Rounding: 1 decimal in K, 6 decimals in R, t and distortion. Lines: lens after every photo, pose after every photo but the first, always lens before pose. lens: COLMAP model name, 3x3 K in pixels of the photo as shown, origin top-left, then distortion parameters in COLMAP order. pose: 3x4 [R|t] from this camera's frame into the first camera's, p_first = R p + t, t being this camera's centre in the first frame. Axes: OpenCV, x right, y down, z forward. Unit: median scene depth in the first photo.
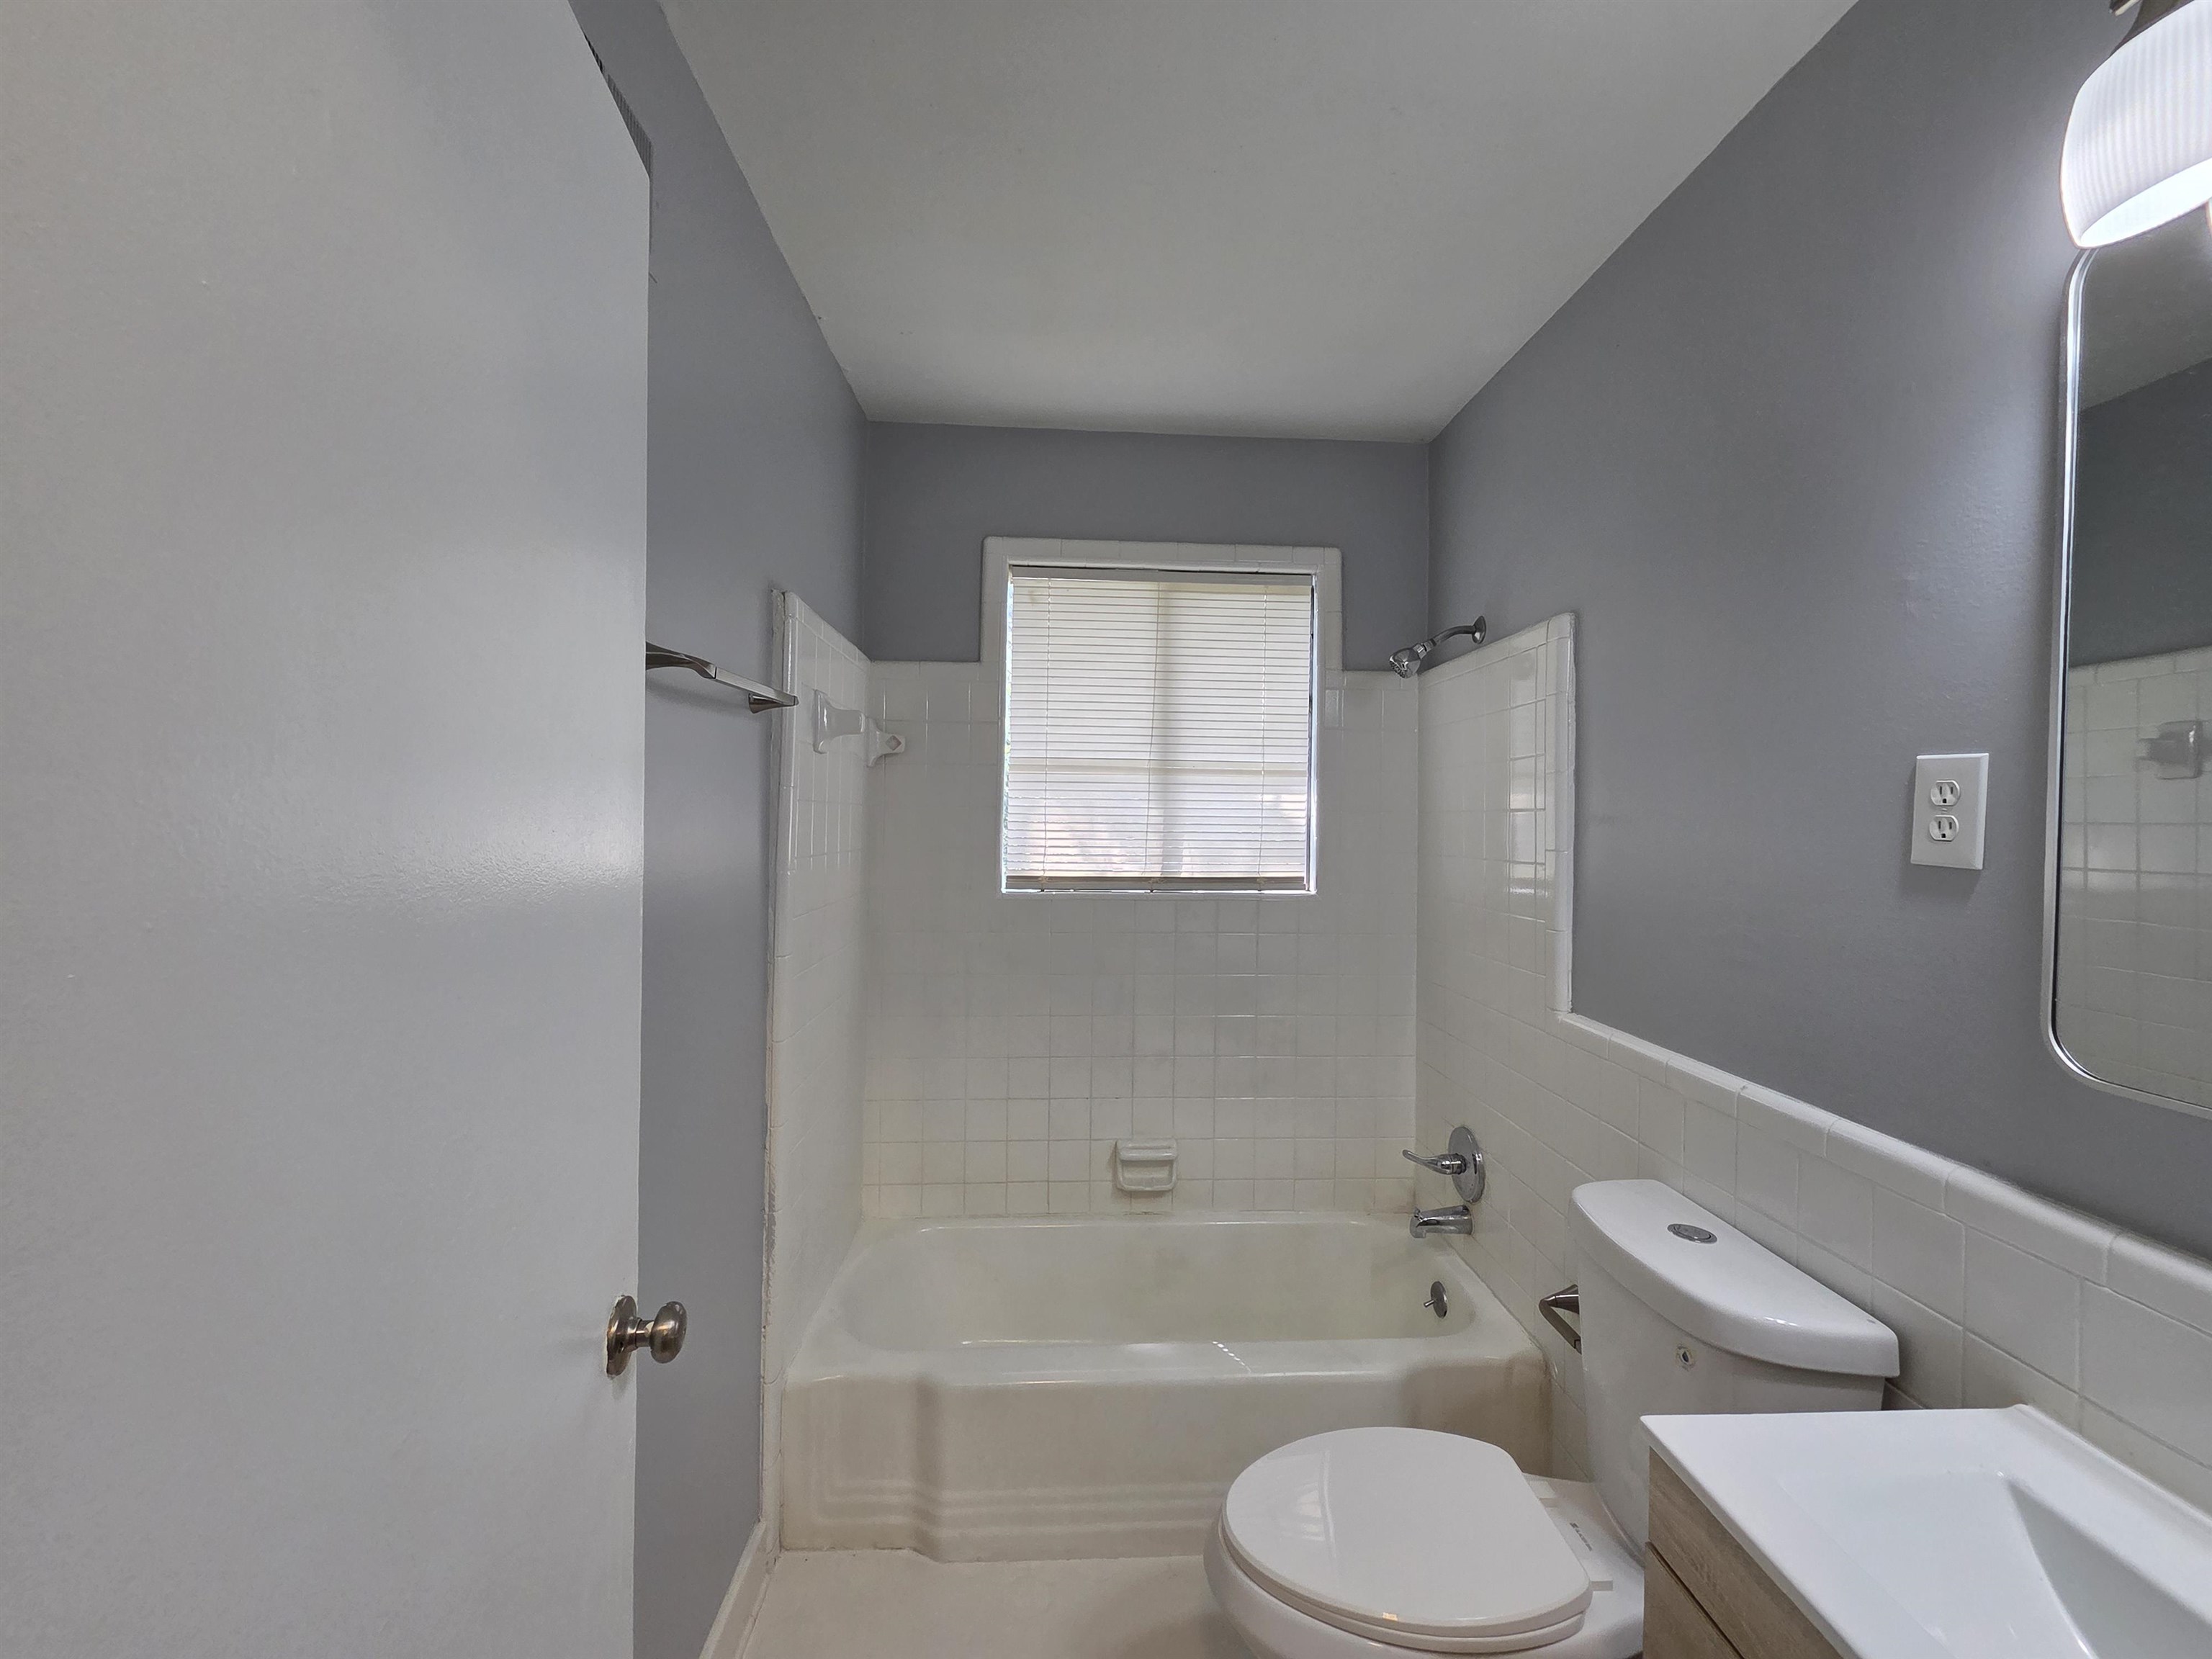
lens RADIAL K [[904.4, 0, 1122.6], [0, 904.4, 822.3], [0, 0, 1]] dist [0.001012, -0.000756]
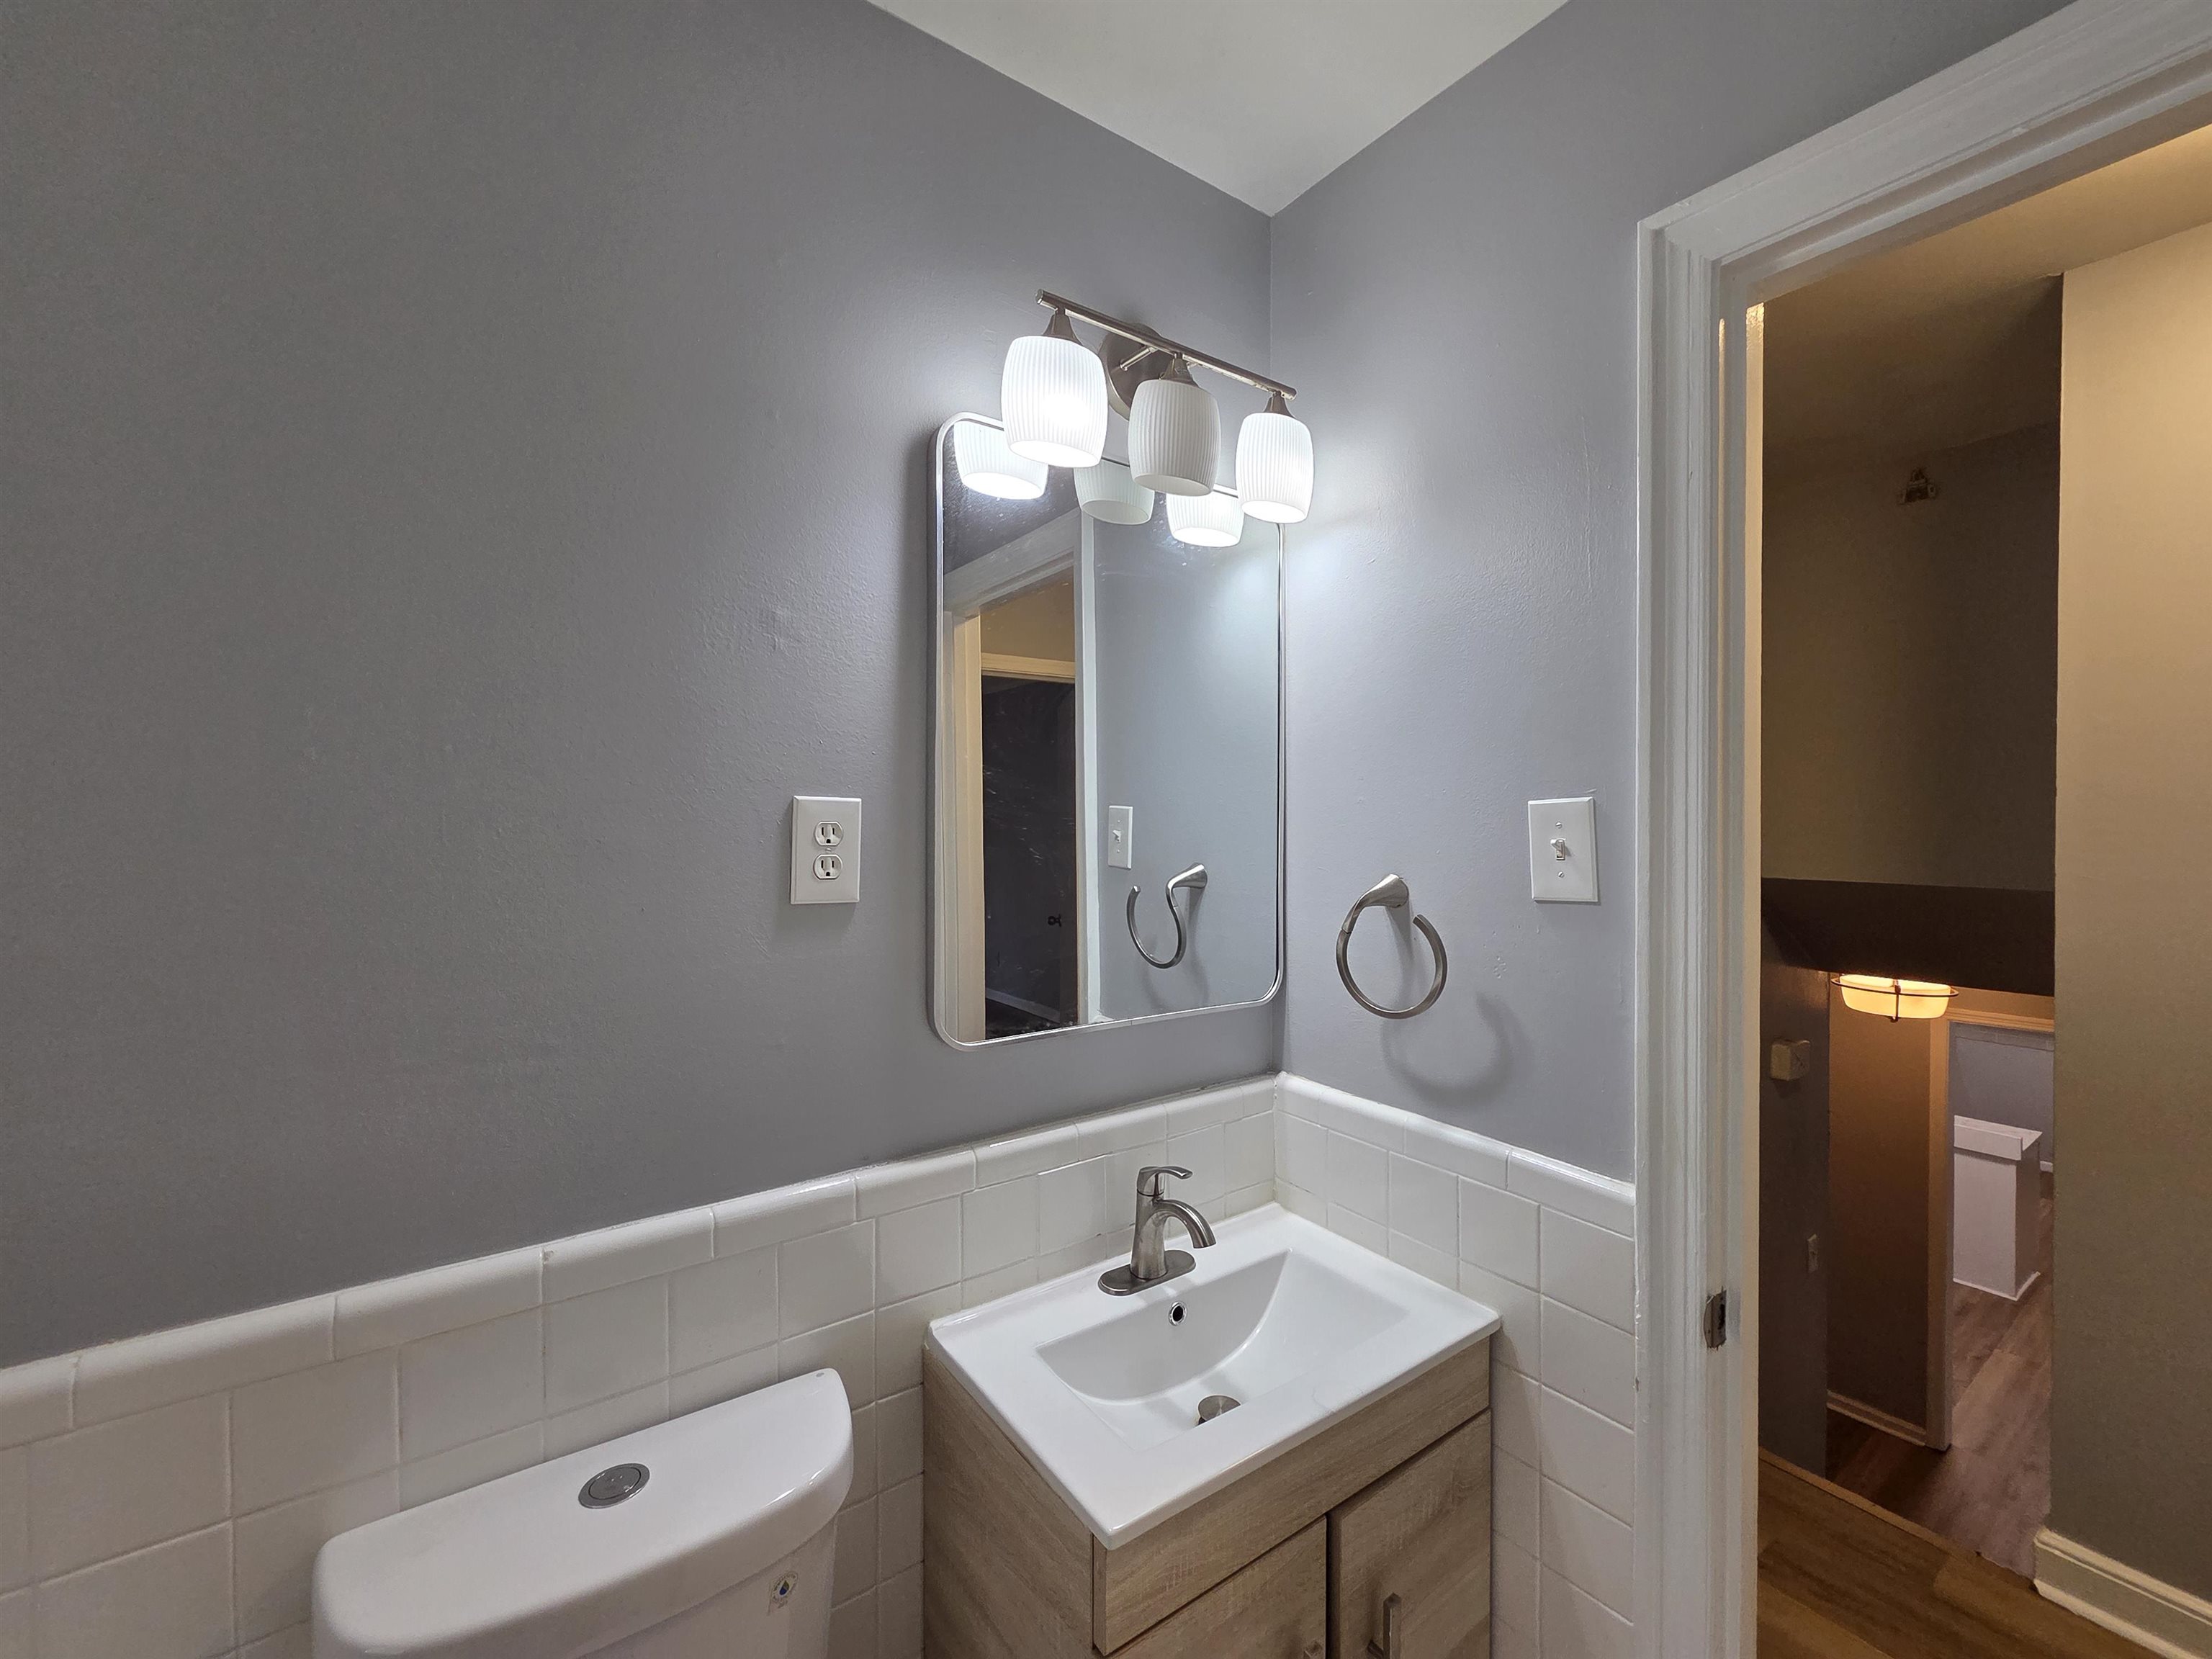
lens RADIAL K [[904.4, 0, 1122.6], [0, 904.4, 822.3], [0, 0, 1]] dist [0.001012, -0.000756]
pose [[-0.533132, -0.024274, 0.845684, -0.091319], [-0.000617, 0.999599, 0.028303, -0.042134], [-0.846032, 0.014567, -0.532933, 0.708633]]
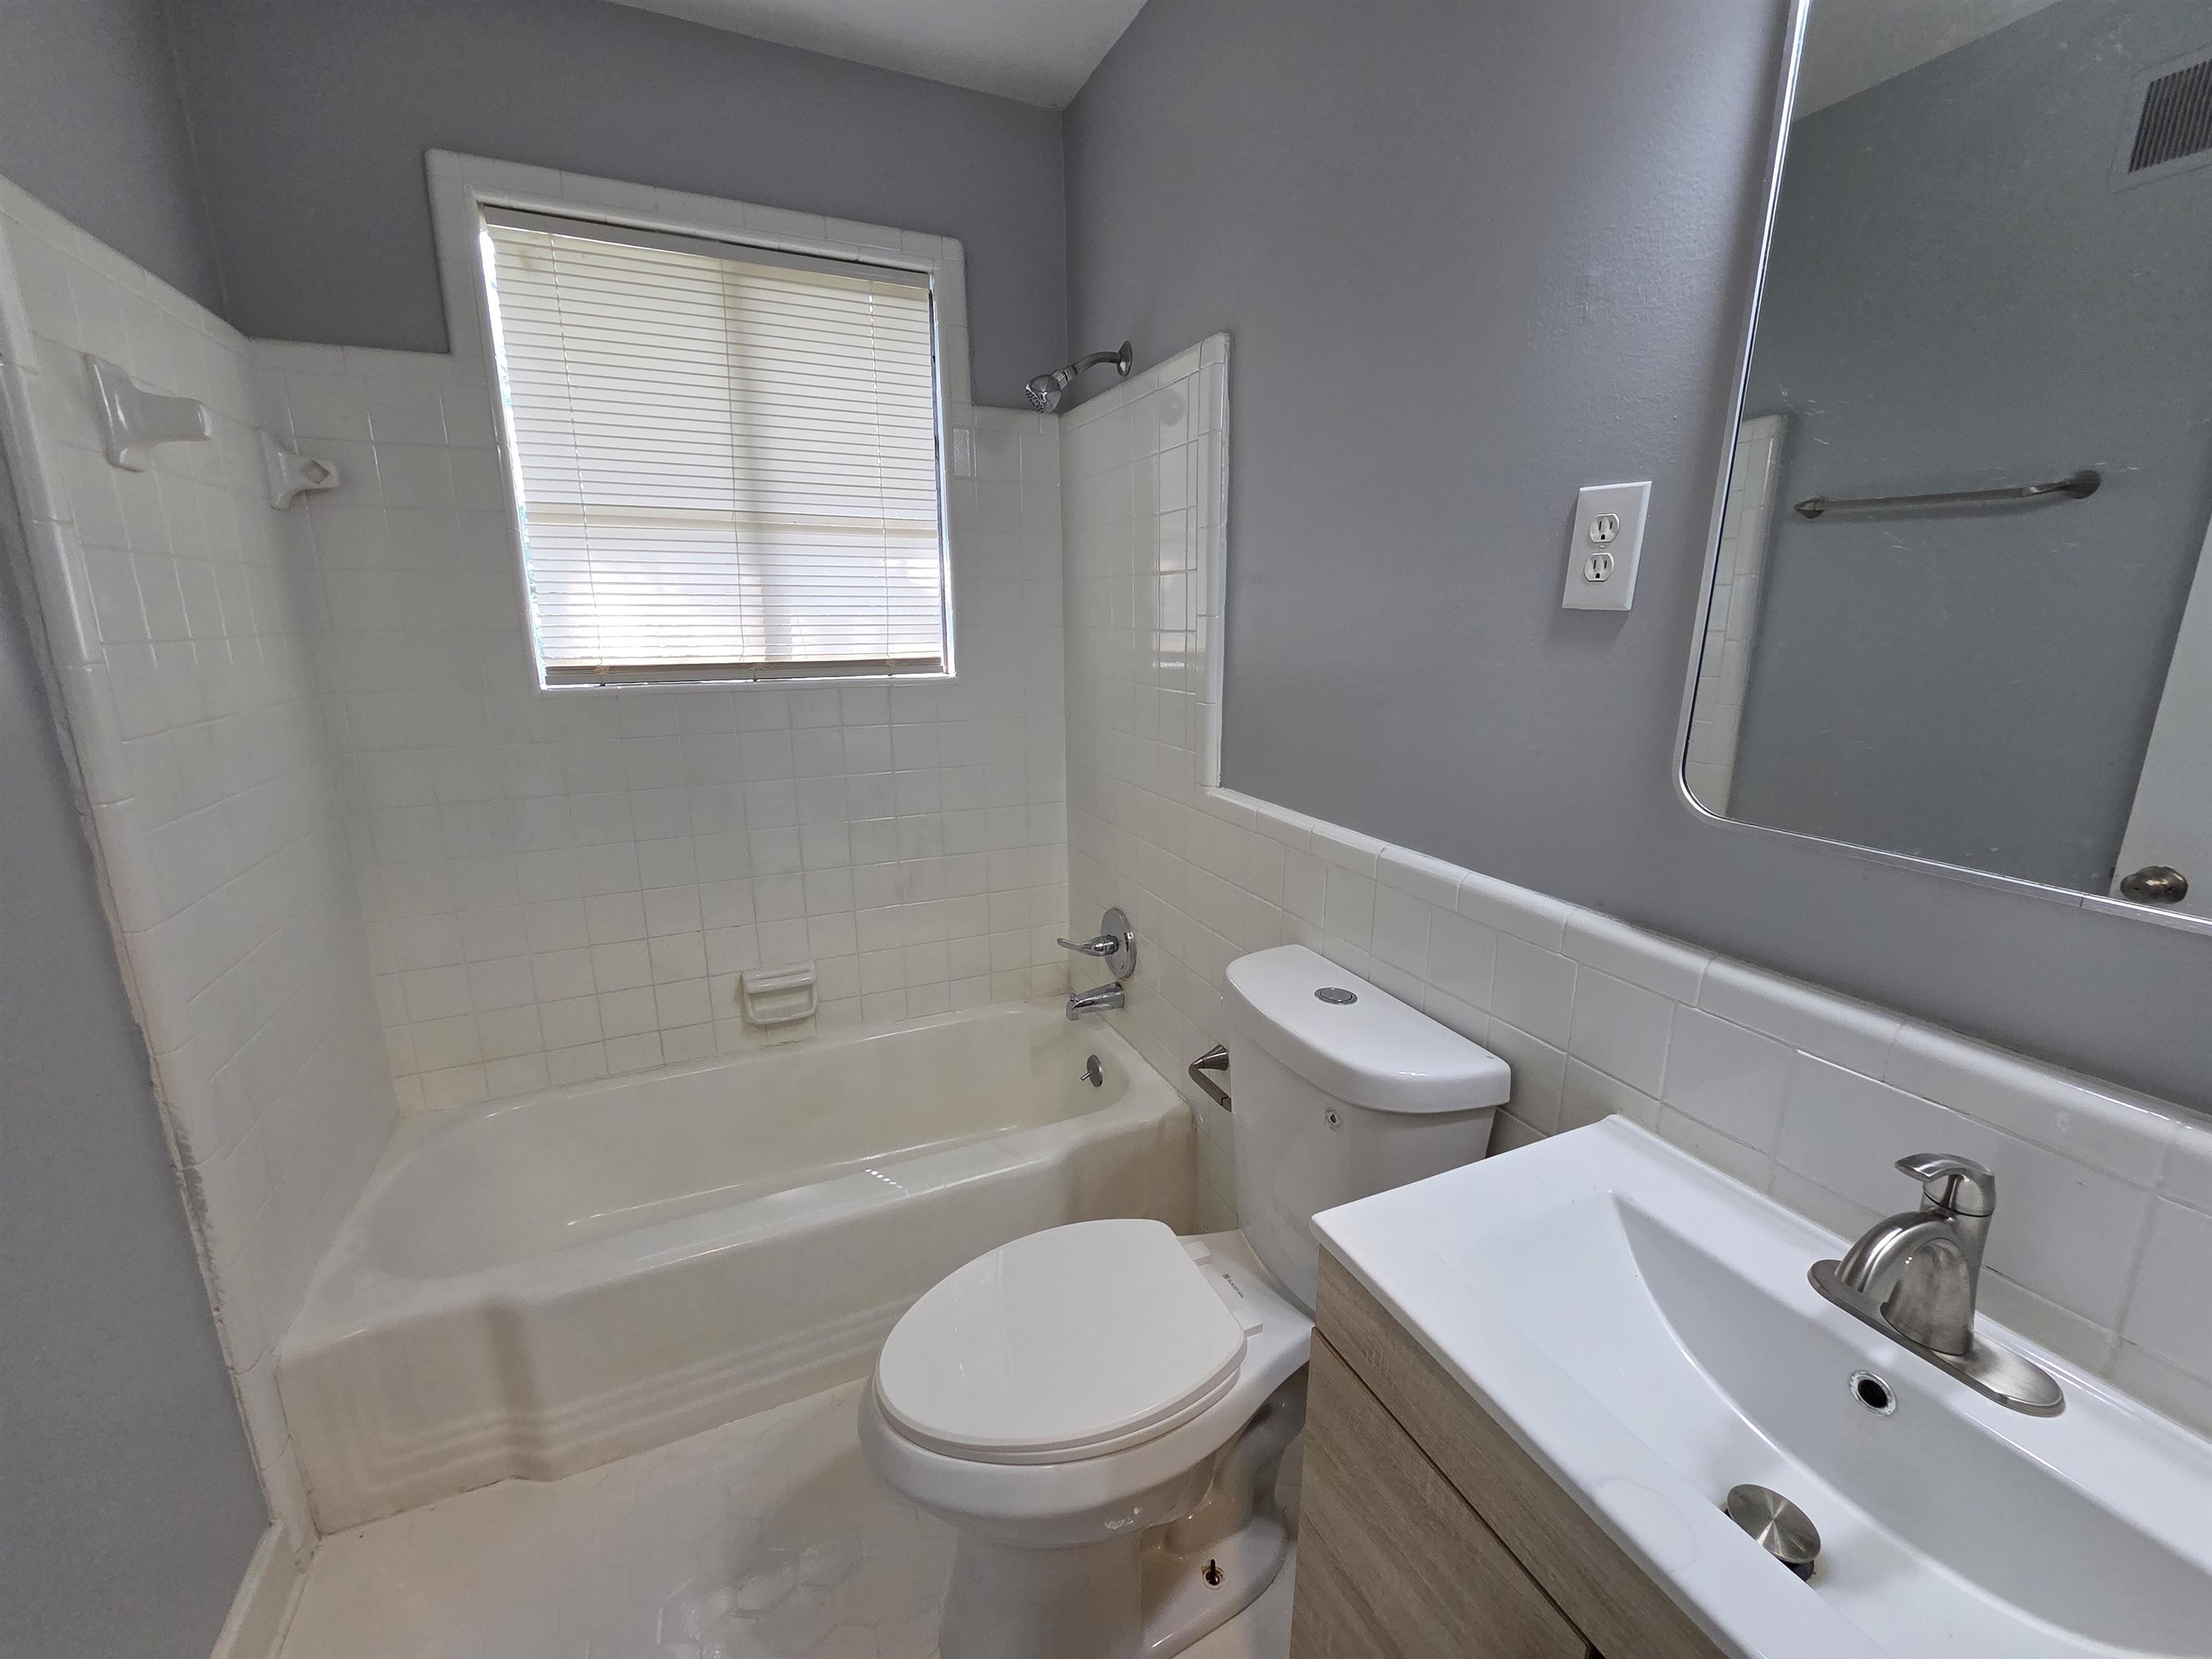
lens RADIAL K [[904.4, 0, 1122.6], [0, 904.4, 822.3], [0, 0, 1]] dist [0.001012, -0.000756]
pose [[0.927930, -0.096004, 0.360180, 0.047433], [0.011527, 0.973193, 0.229702, 0.023778], [-0.372577, -0.208996, 0.904161, 0.156062]]
